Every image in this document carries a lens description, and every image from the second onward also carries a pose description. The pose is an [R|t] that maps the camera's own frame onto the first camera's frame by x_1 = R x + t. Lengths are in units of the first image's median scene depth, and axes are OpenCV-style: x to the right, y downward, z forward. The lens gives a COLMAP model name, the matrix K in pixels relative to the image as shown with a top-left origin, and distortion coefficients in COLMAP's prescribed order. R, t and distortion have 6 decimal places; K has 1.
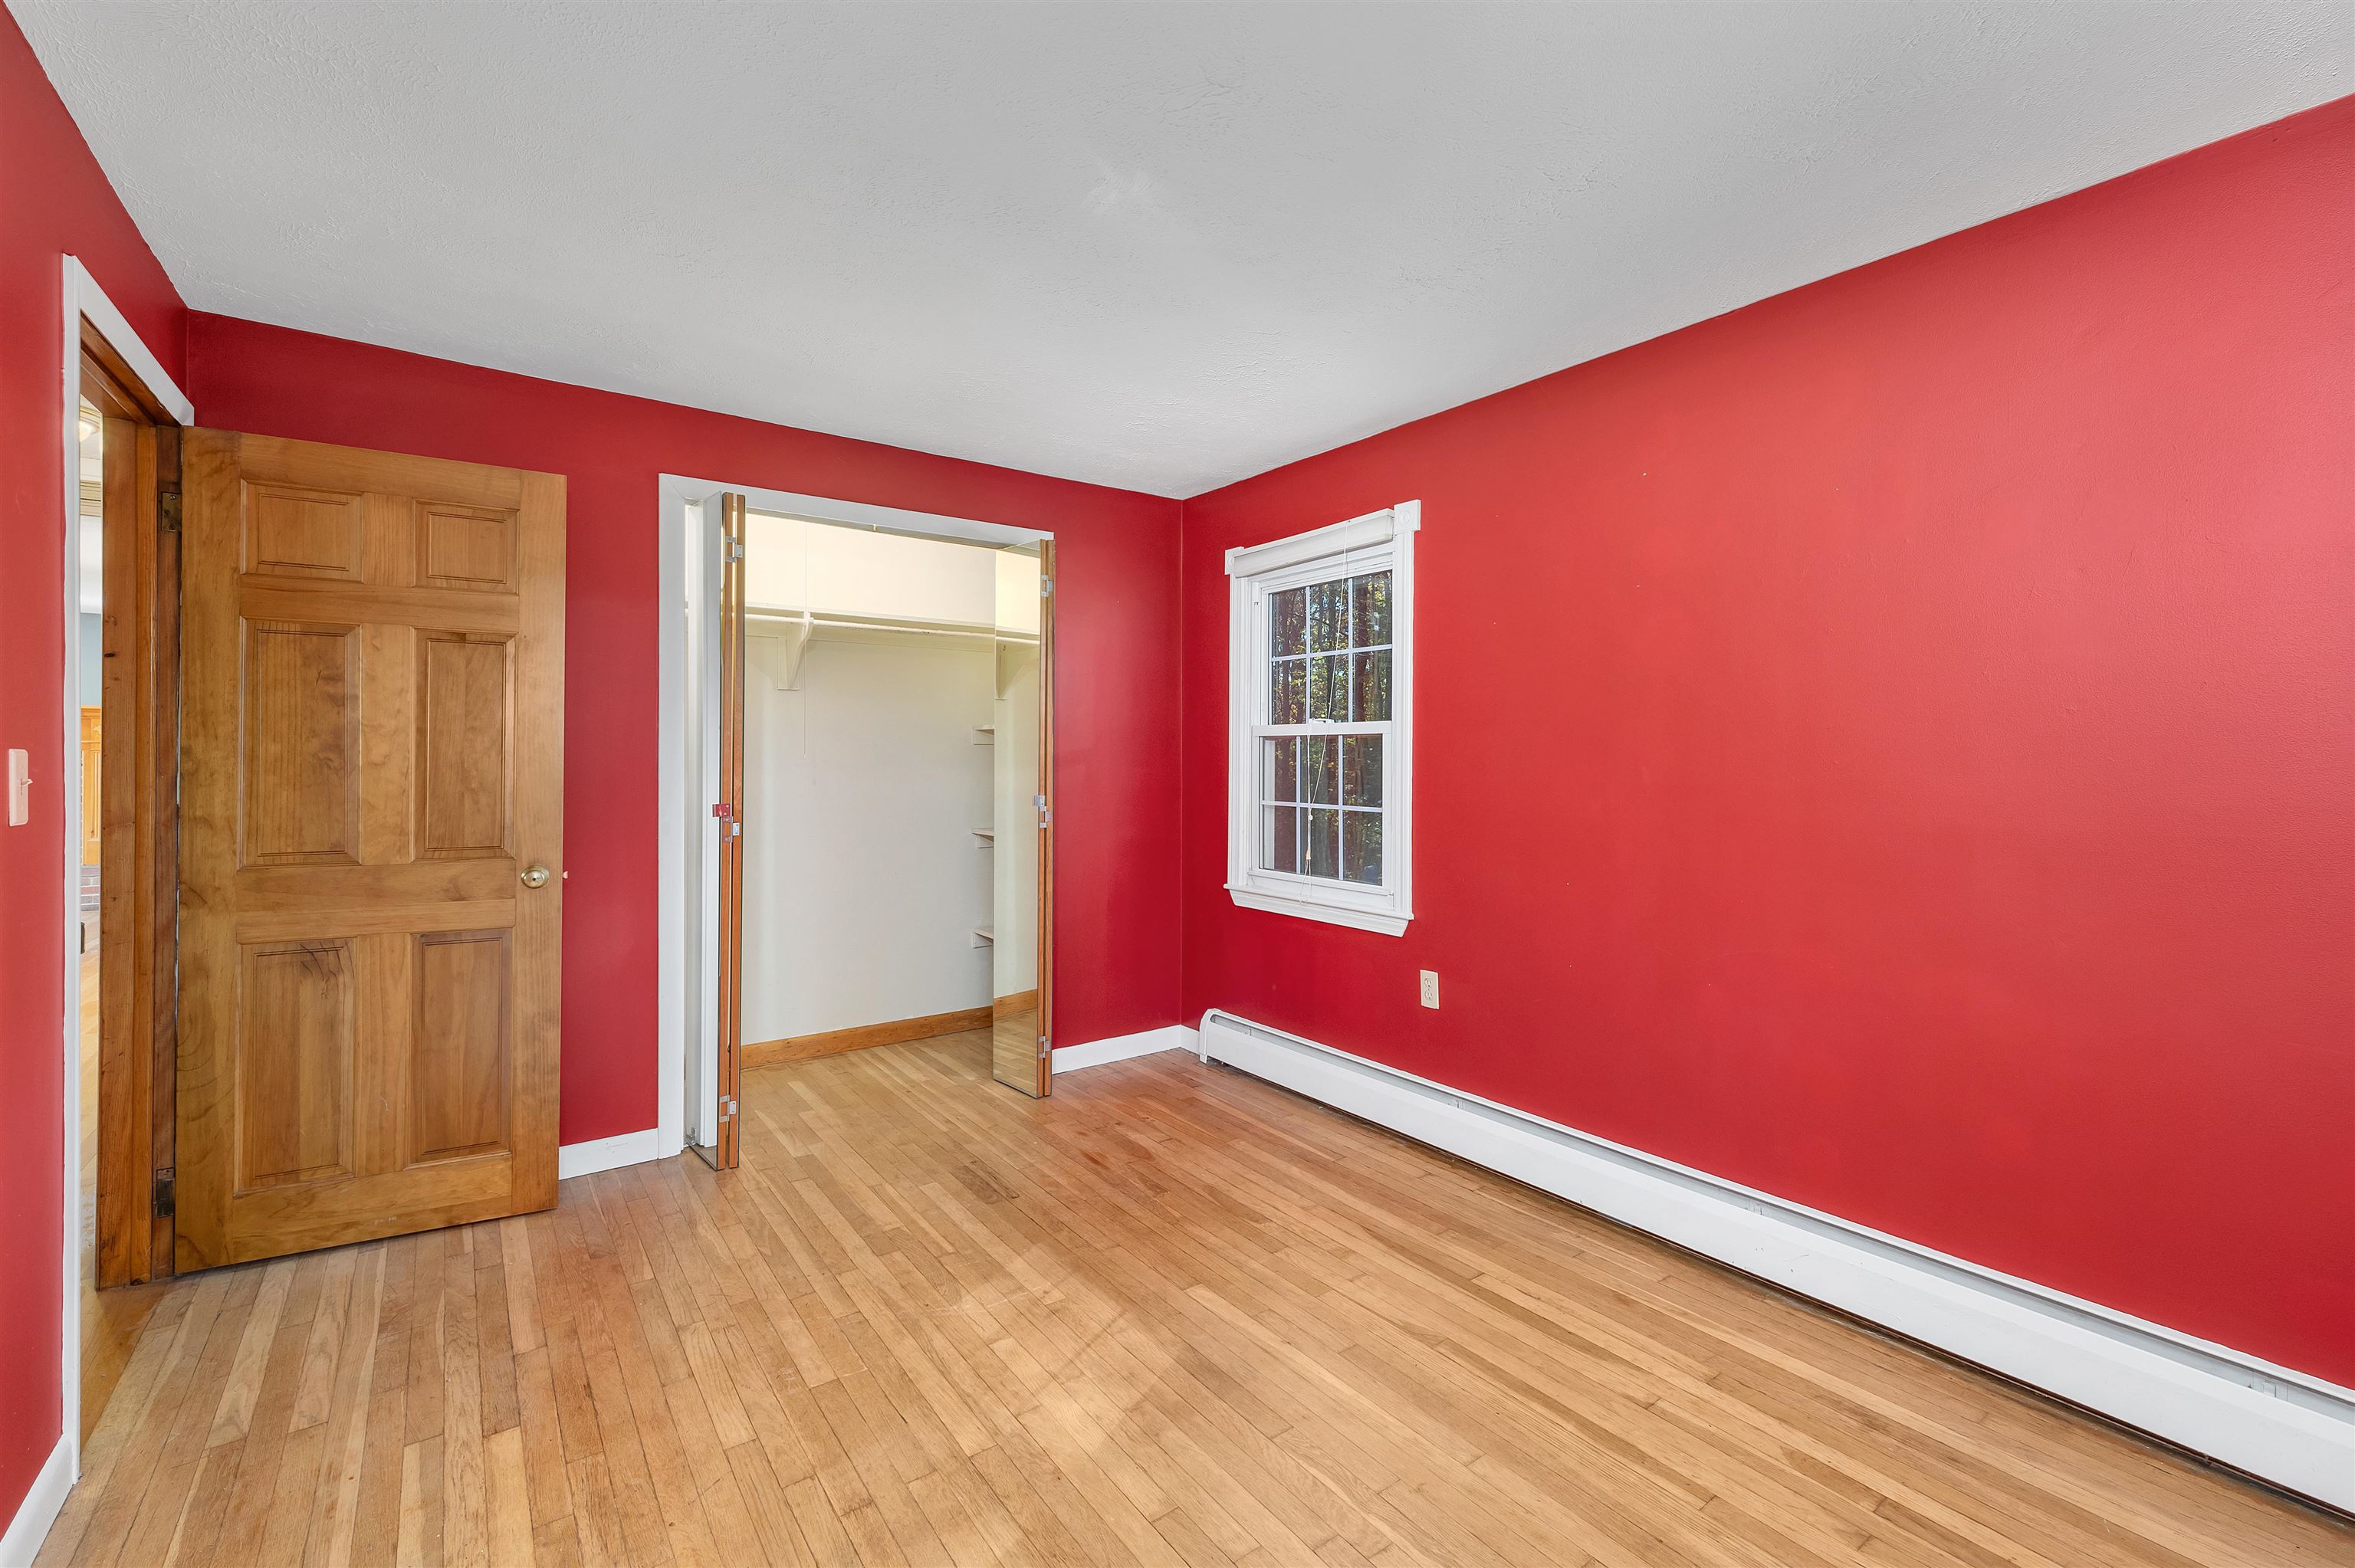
lens RADIAL K [[991.2, 0, 1167.3], [0, 991.2, 751.6], [0, 0, 1]] dist [0.000739, 0.000183]
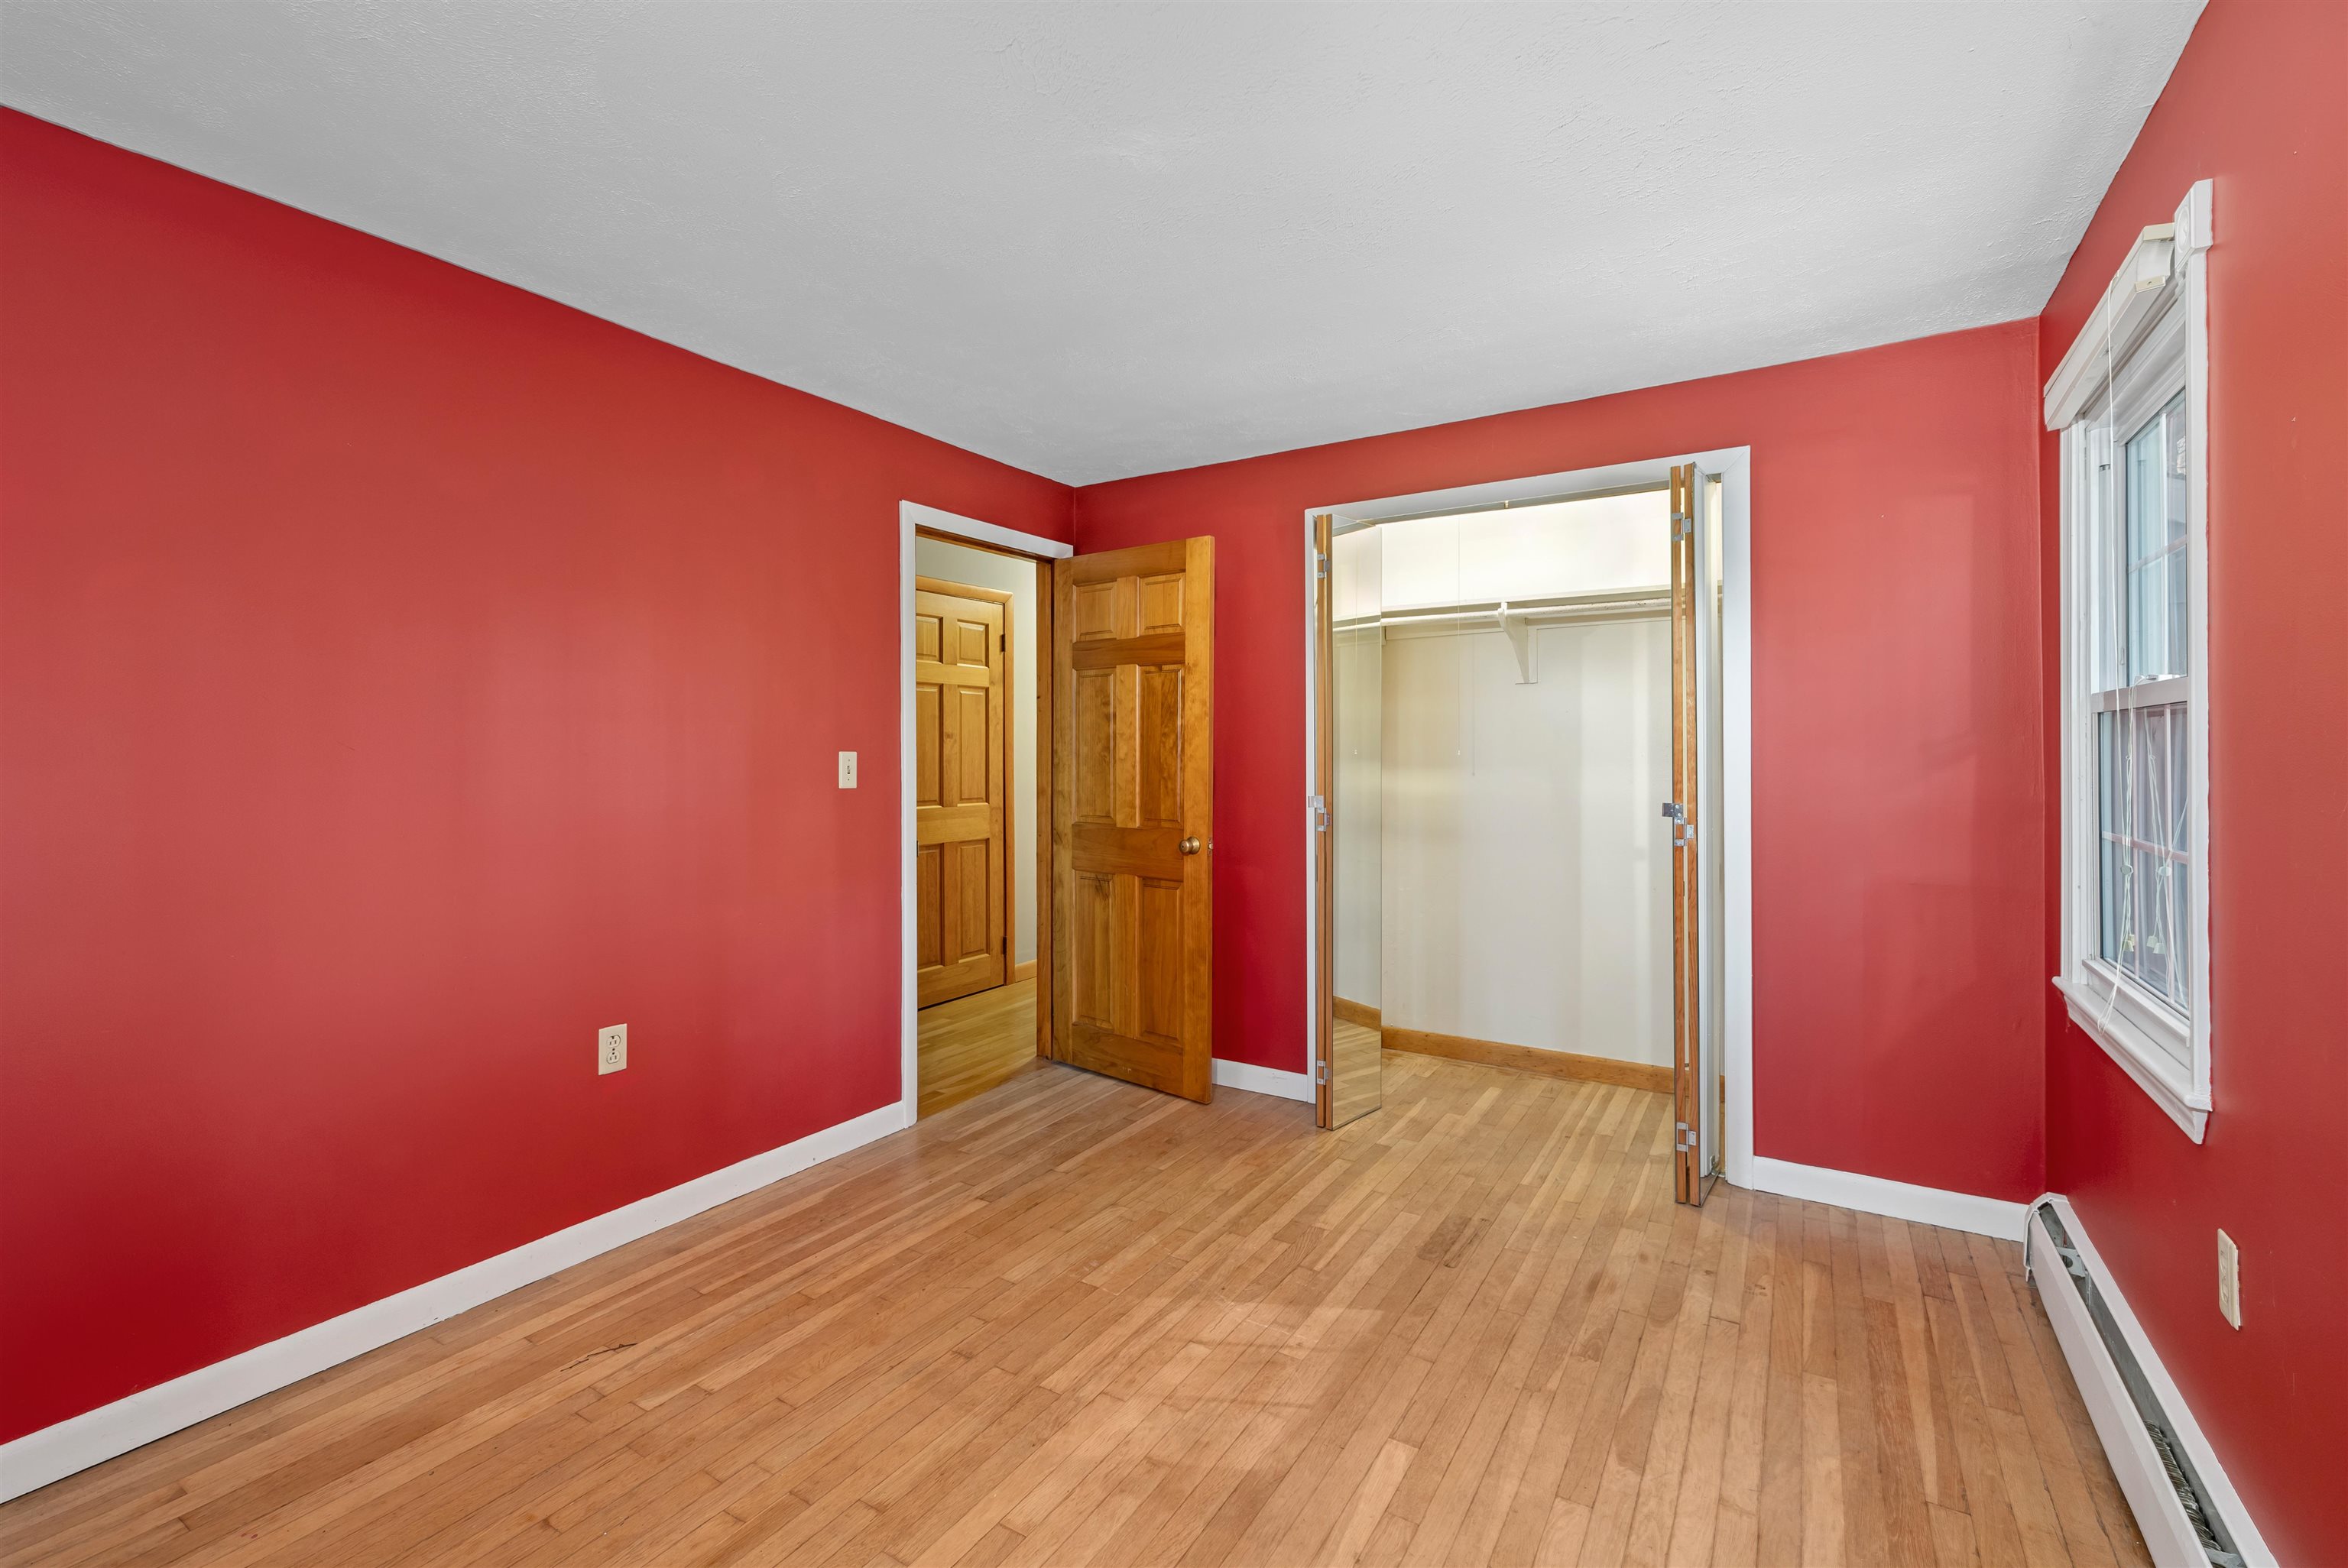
lens RADIAL K [[1014.3, 0, 1169.2], [0, 1014.3, 743.1], [0, 0, 1]] dist [0.000787, -0.000152]
pose [[0.374245, -0.010834, -0.927267, 0.622162], [0.008413, 0.999930, -0.008288, 0.001077], [0.927292, -0.004699, 0.374310, 0.483316]]
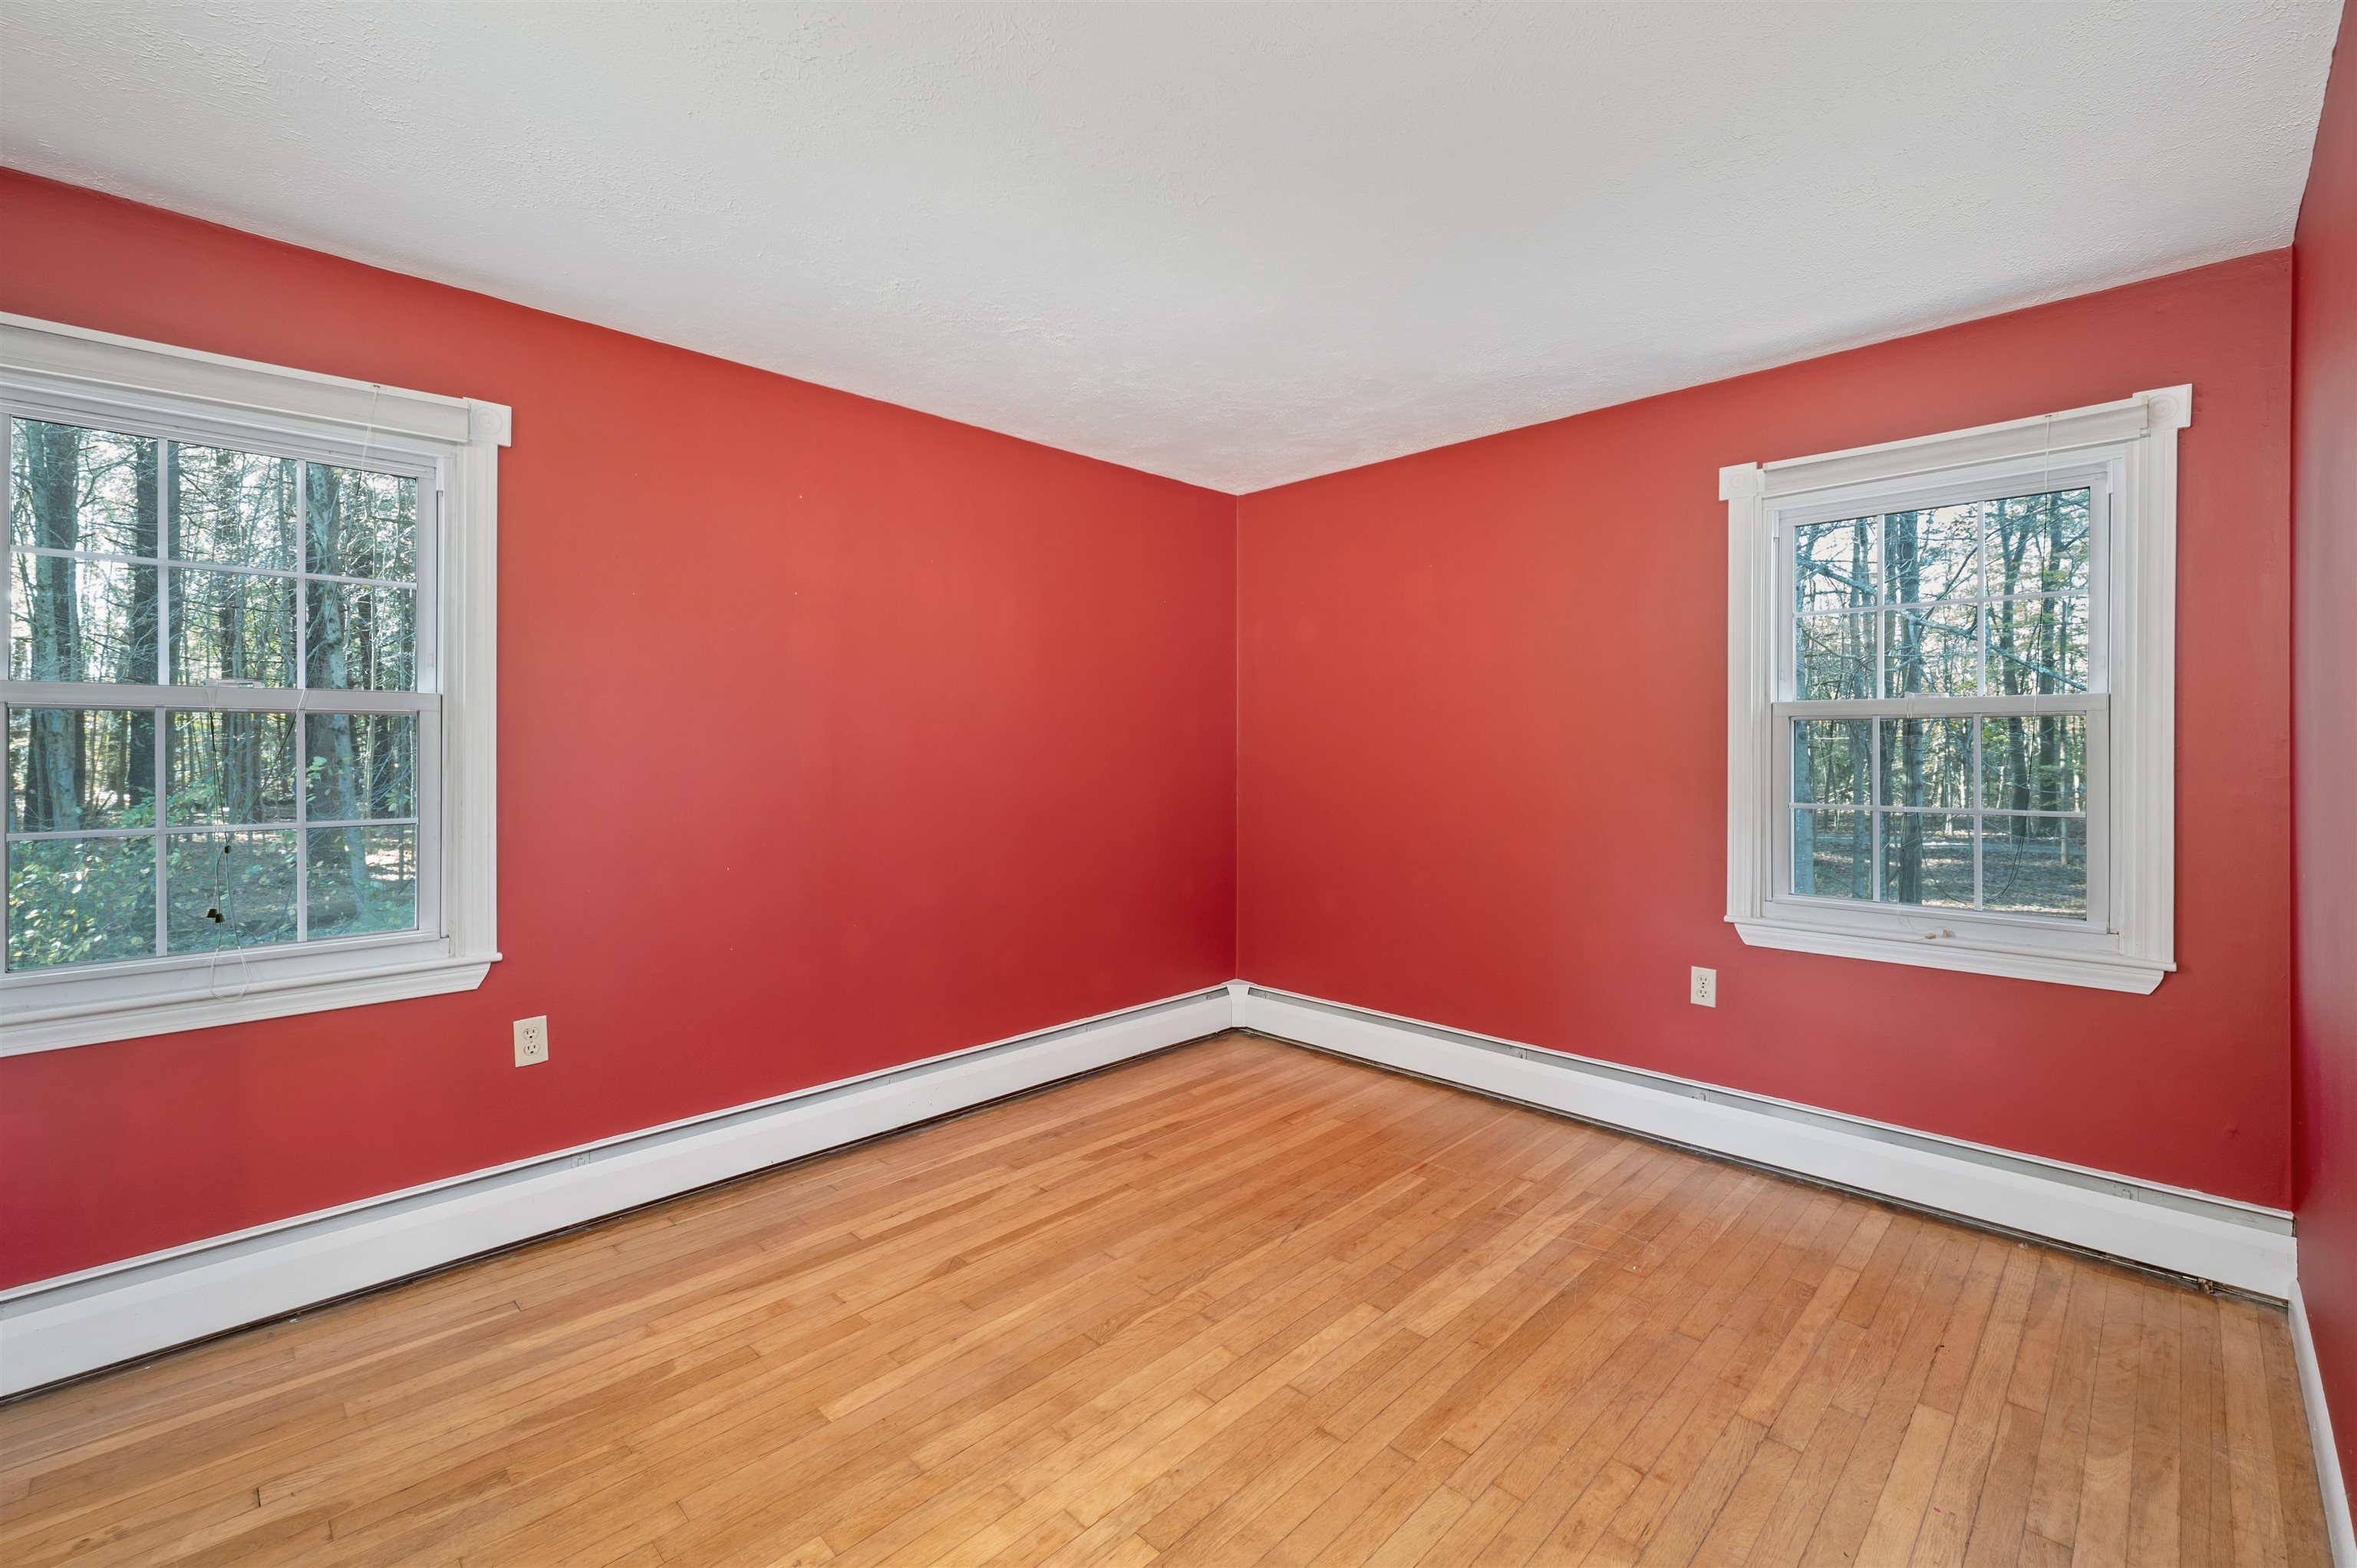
lens RADIAL K [[992.1, 0, 1168.3], [0, 992.1, 751.6], [0, 0, 1]] dist [0.000739, 0.000183]
pose [[-0.155696, -0.008273, 0.987770, -0.711251], [-0.004991, 0.999959, 0.007588, 0.004380], [-0.987792, -0.003748, -0.155731, 0.766534]]
